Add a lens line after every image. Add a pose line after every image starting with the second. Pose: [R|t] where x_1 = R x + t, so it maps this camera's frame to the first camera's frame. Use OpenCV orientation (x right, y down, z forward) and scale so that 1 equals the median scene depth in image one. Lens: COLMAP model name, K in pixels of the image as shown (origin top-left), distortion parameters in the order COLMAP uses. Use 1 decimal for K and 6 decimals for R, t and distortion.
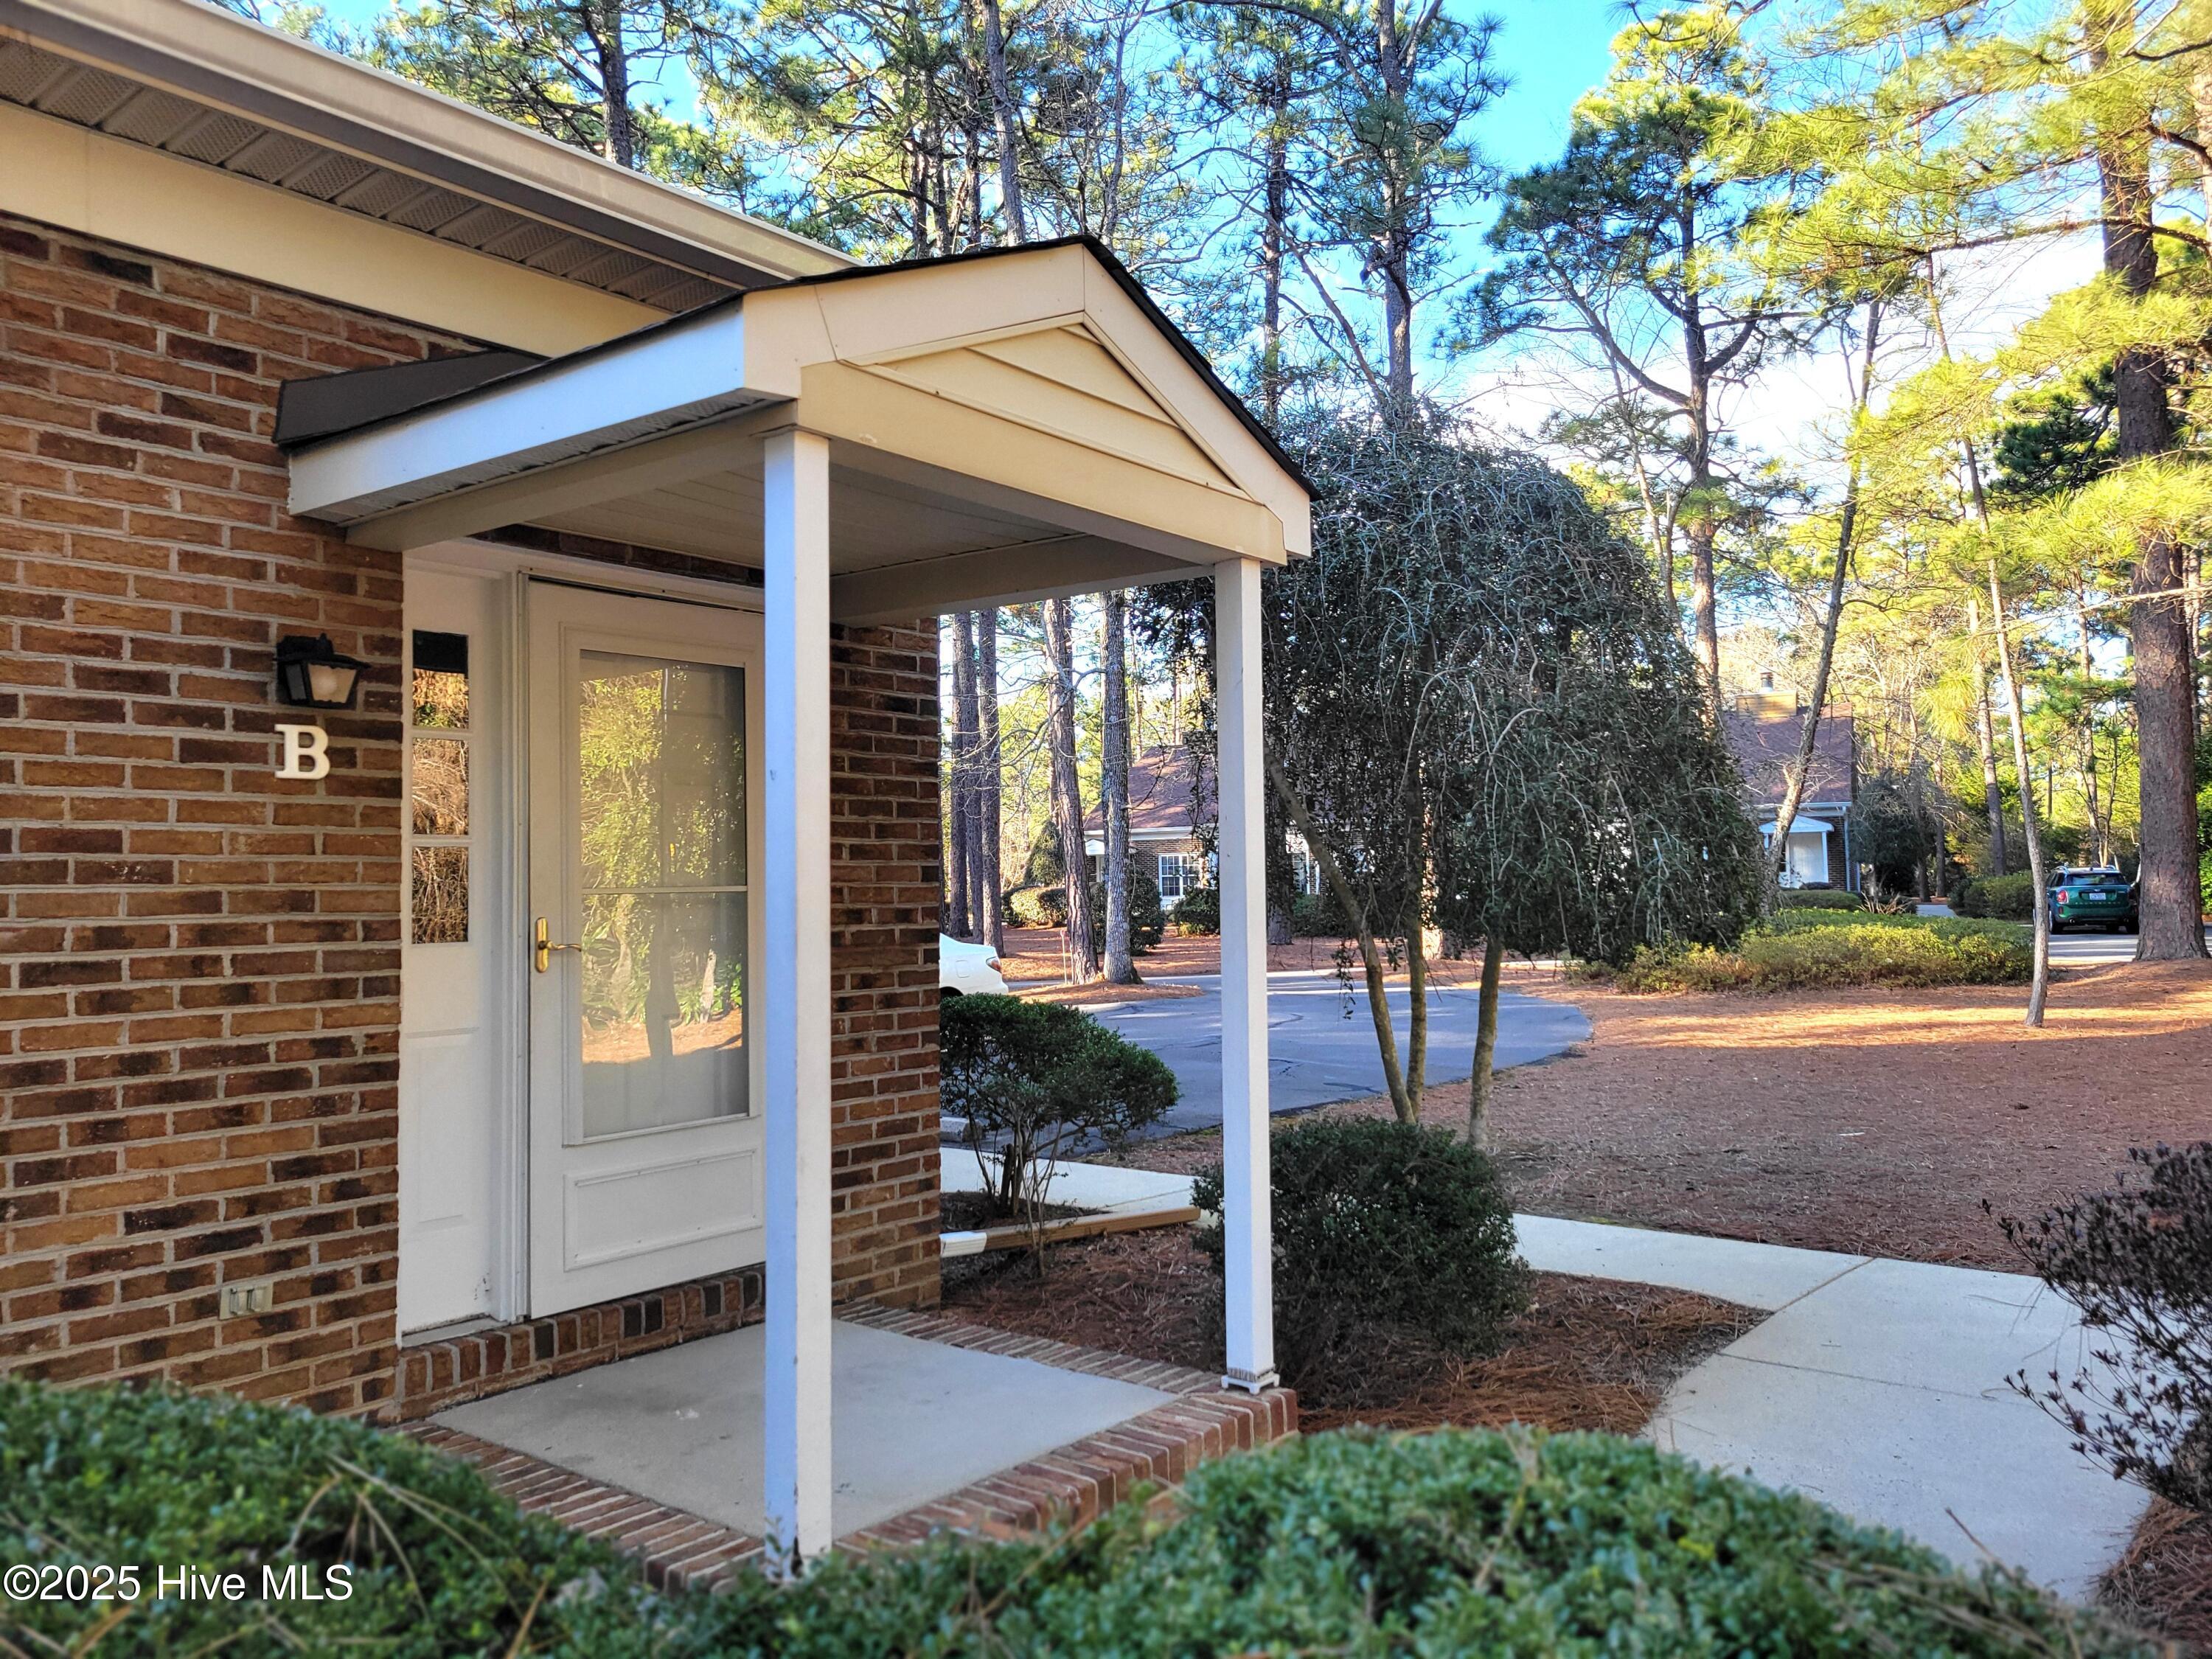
lens RADIAL K [[1658.3, 0, 1049.9], [0, 1658.3, 831.8], [0, 0, 1]] dist [0.050062, -0.034647]
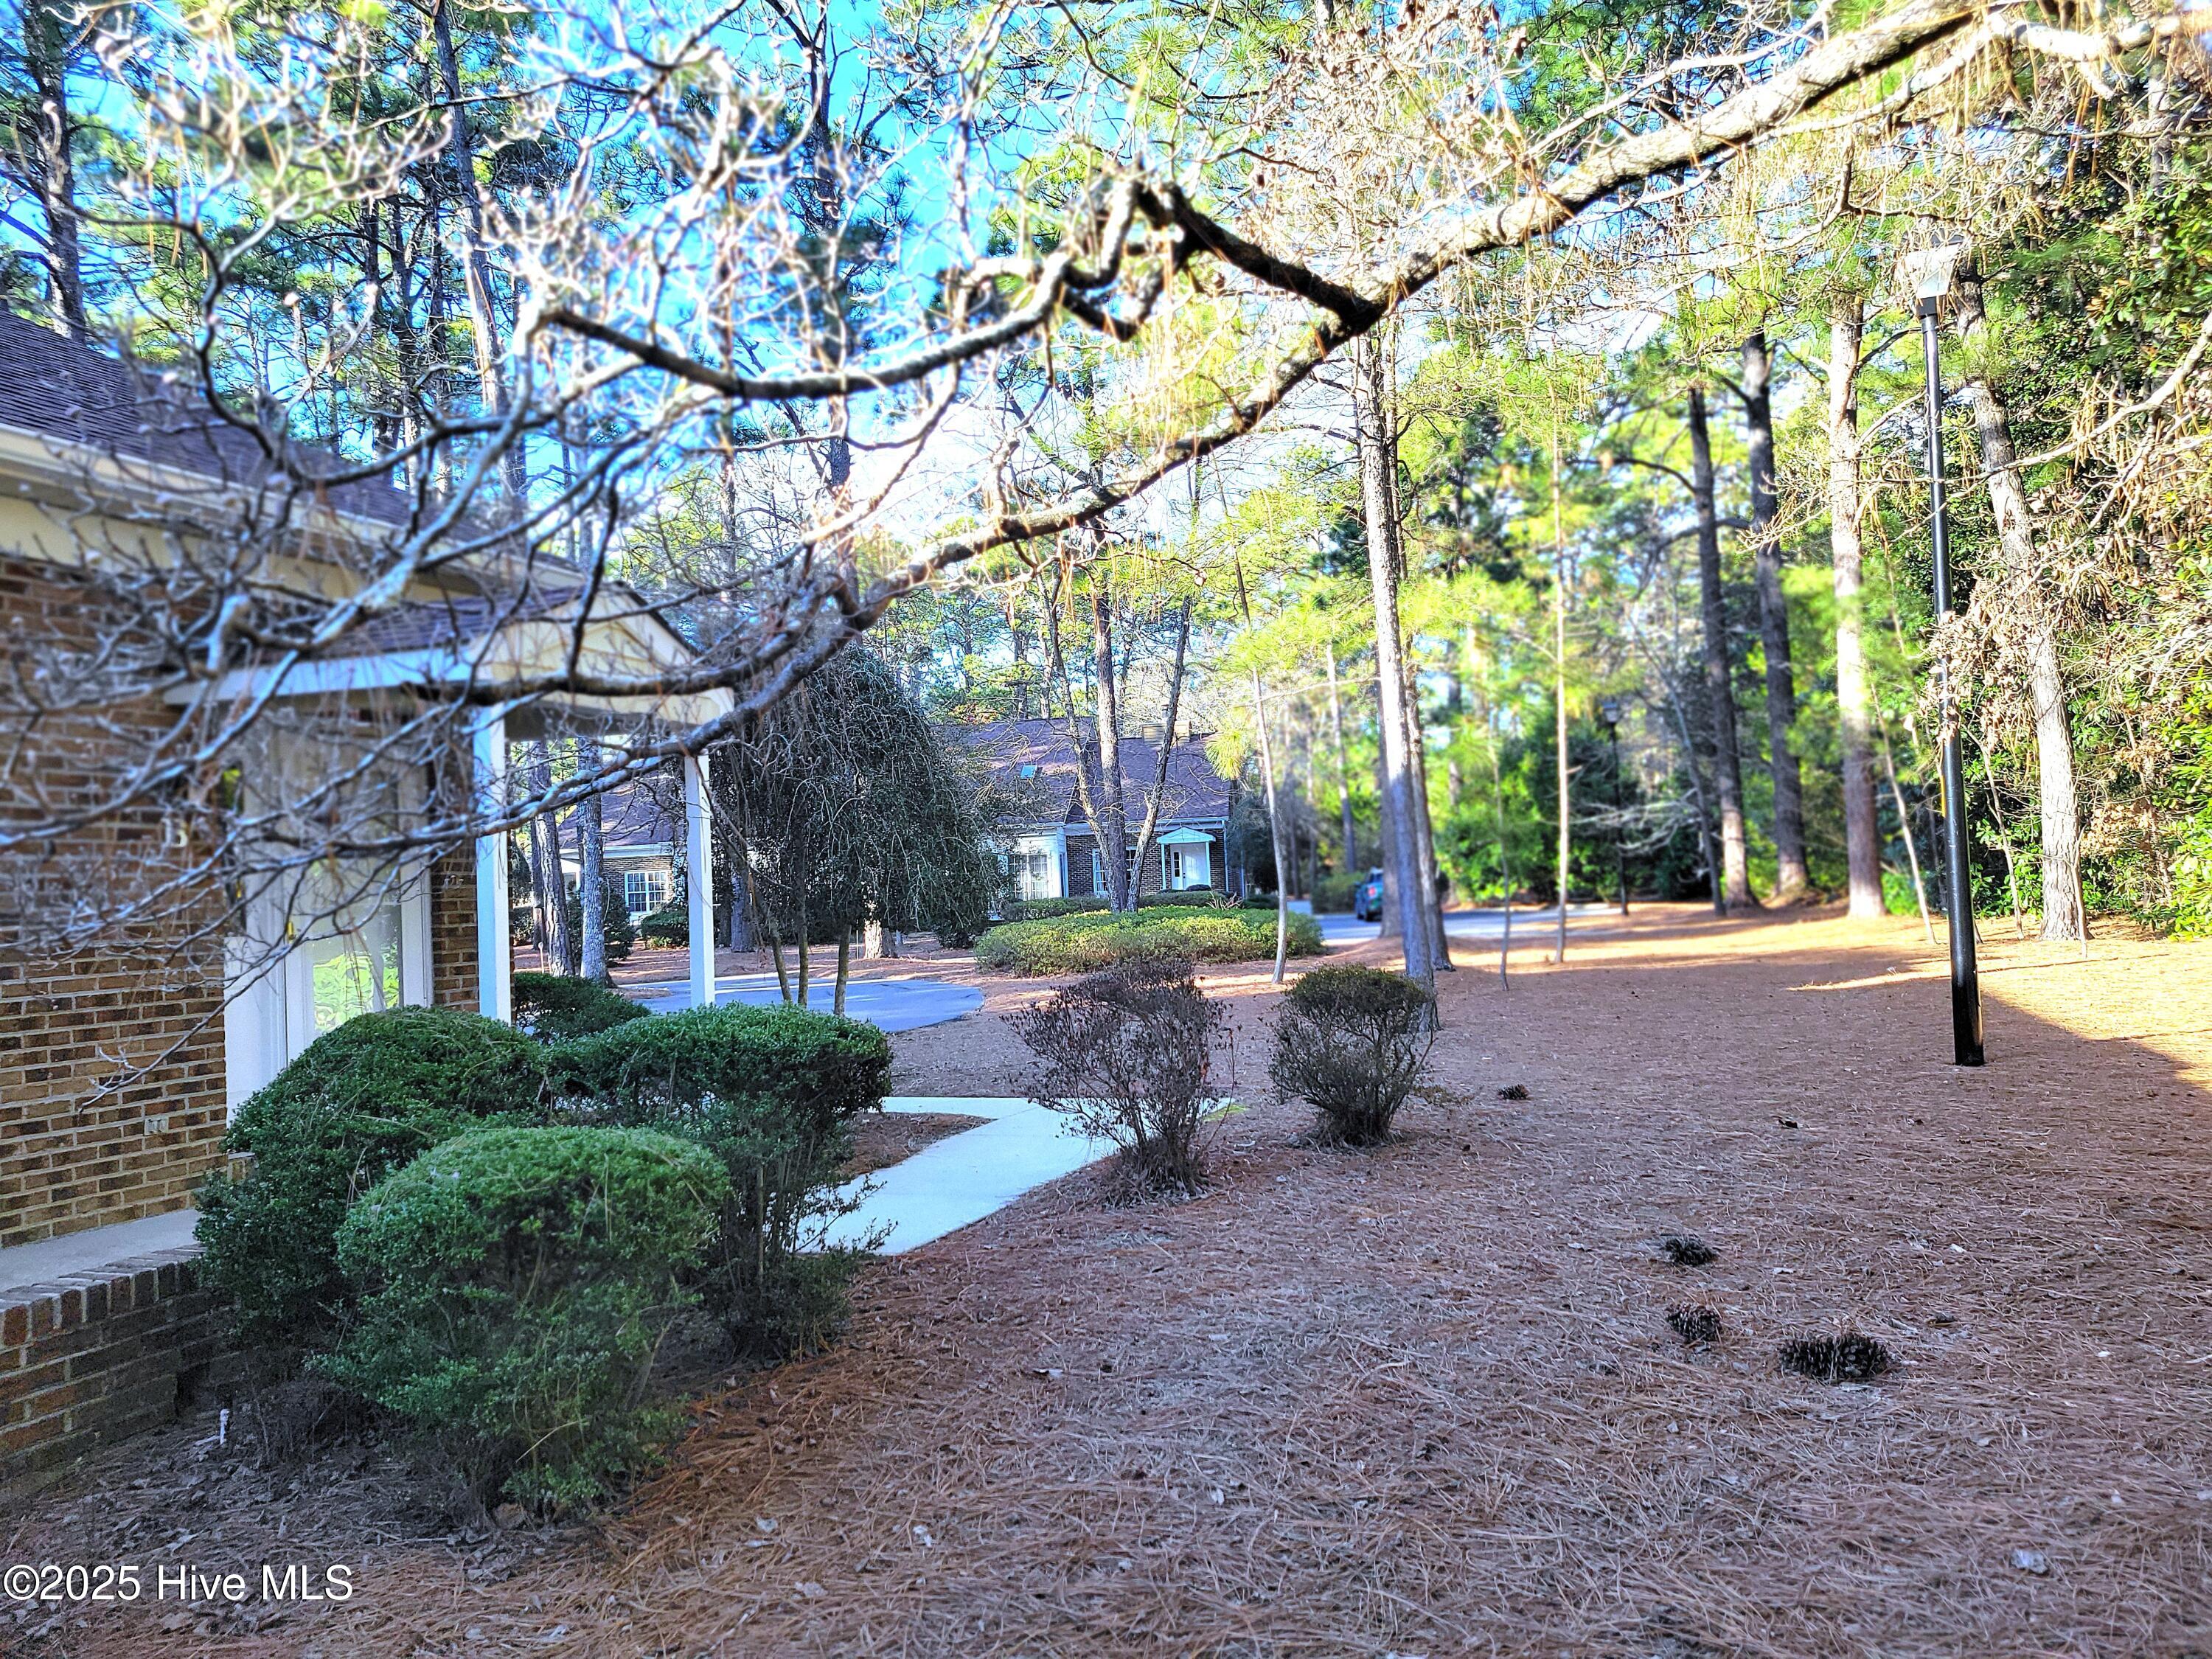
lens RADIAL K [[1658.3, 0, 1088.1], [0, 1658.3, 834.8], [0, 0, 1]] dist [0.050062, -0.034647]
pose [[0.942763, -0.012311, 0.333235, -0.110922], [0.014474, 0.999887, -0.004008, -0.023272], [-0.333148, 0.008601, 0.942835, -1.061796]]
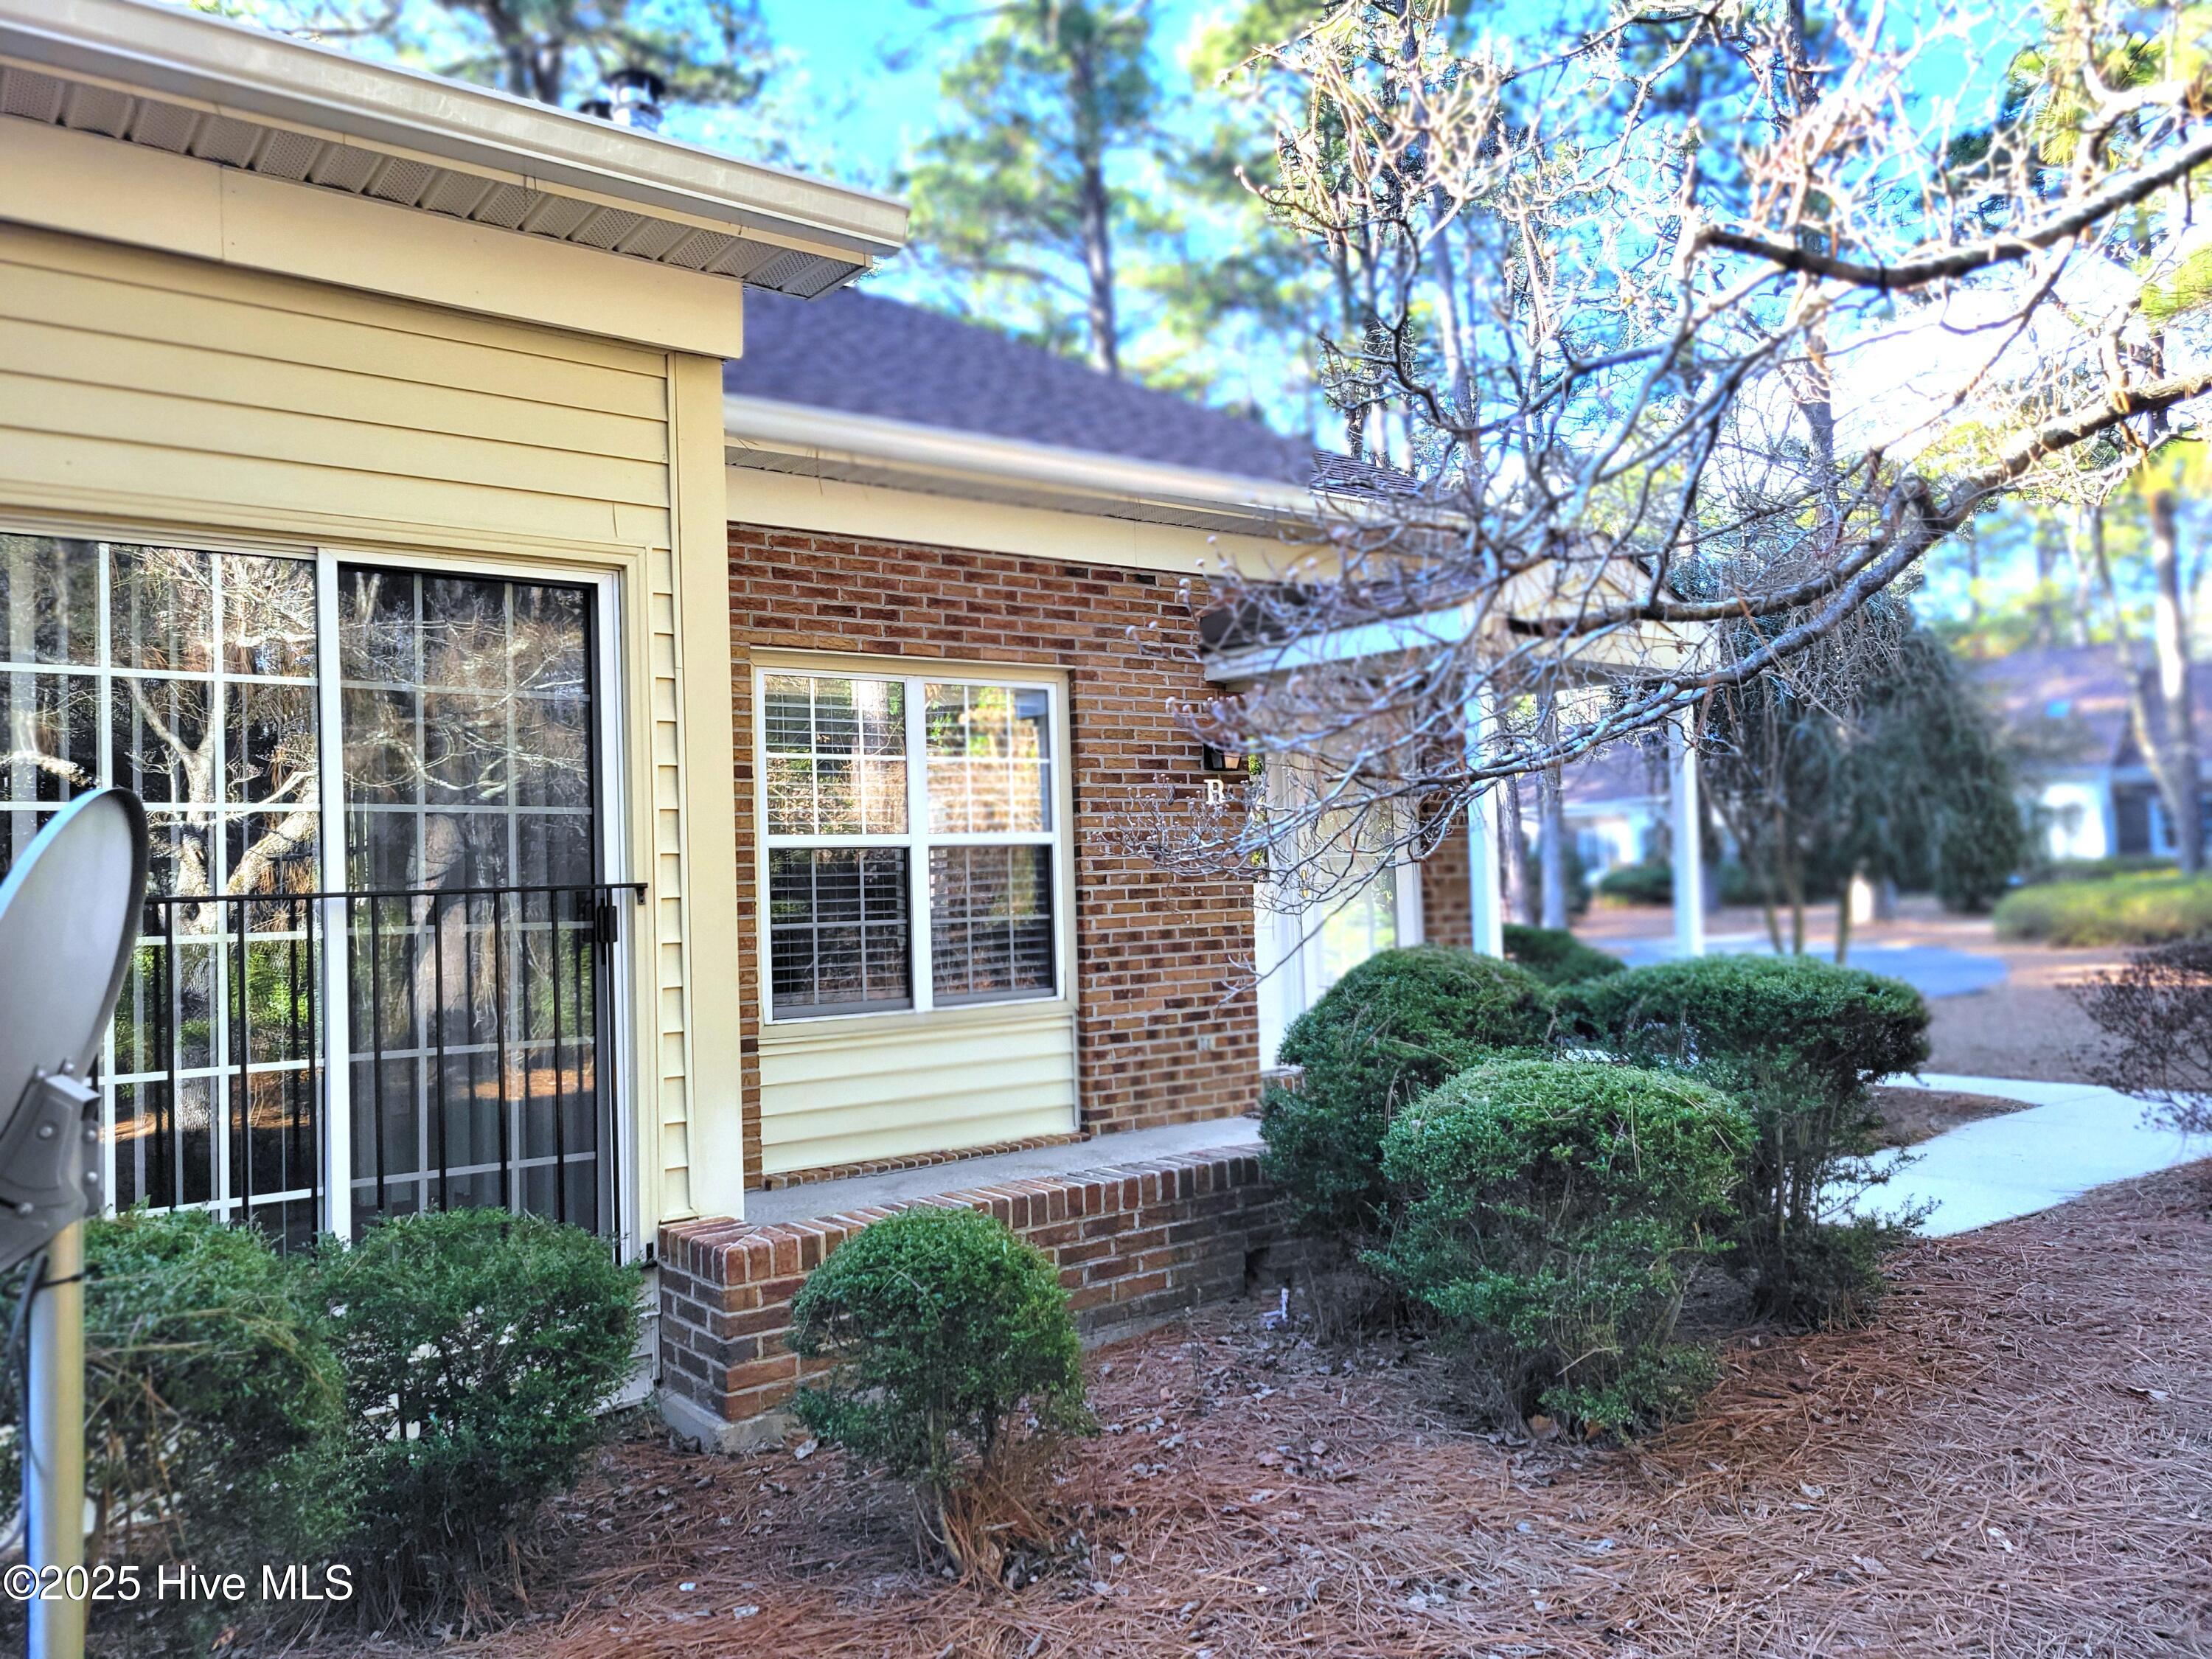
lens RADIAL K [[1658.3, 0, 1072.9], [0, 1658.3, 832.9], [0, 0, 1]] dist [0.050062, -0.034647]
pose [[0.974387, -0.026489, -0.223311, -0.149148], [0.028580, 0.999573, 0.006137, -0.013373], [0.223053, -0.012362, 0.974728, -1.079589]]
